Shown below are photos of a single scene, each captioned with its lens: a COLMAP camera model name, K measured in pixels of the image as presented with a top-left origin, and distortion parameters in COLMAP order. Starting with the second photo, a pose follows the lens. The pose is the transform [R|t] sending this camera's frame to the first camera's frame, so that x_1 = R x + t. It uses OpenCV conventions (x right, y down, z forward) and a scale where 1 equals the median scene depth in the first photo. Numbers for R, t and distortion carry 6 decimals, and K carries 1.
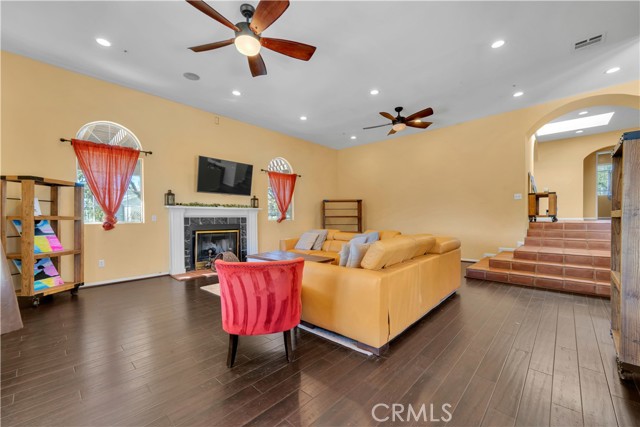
lens RADIAL K [[255.1, 0, 321.4], [0, 255.1, 211.0], [0, 0, 1]] dist [0.007798, 0.000047]
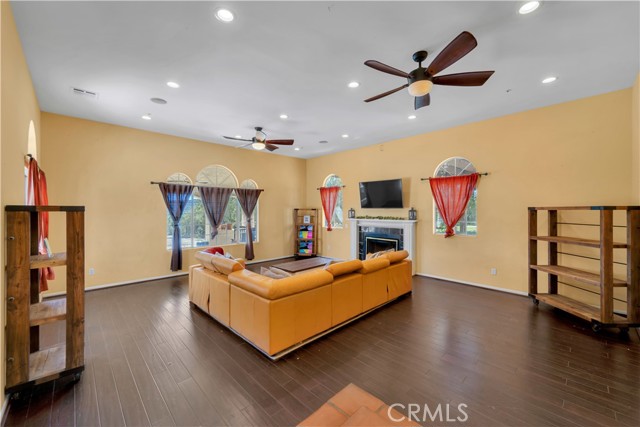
lens RADIAL K [[255.1, 0, 321.4], [0, 255.1, 211.0], [0, 0, 1]] dist [0.007798, 0.000047]
pose [[-0.039033, -0.008223, -0.999204, 0.873843], [0.008619, 0.999926, -0.008565, -0.048281], [0.999201, -0.008947, -0.038960, 0.823217]]
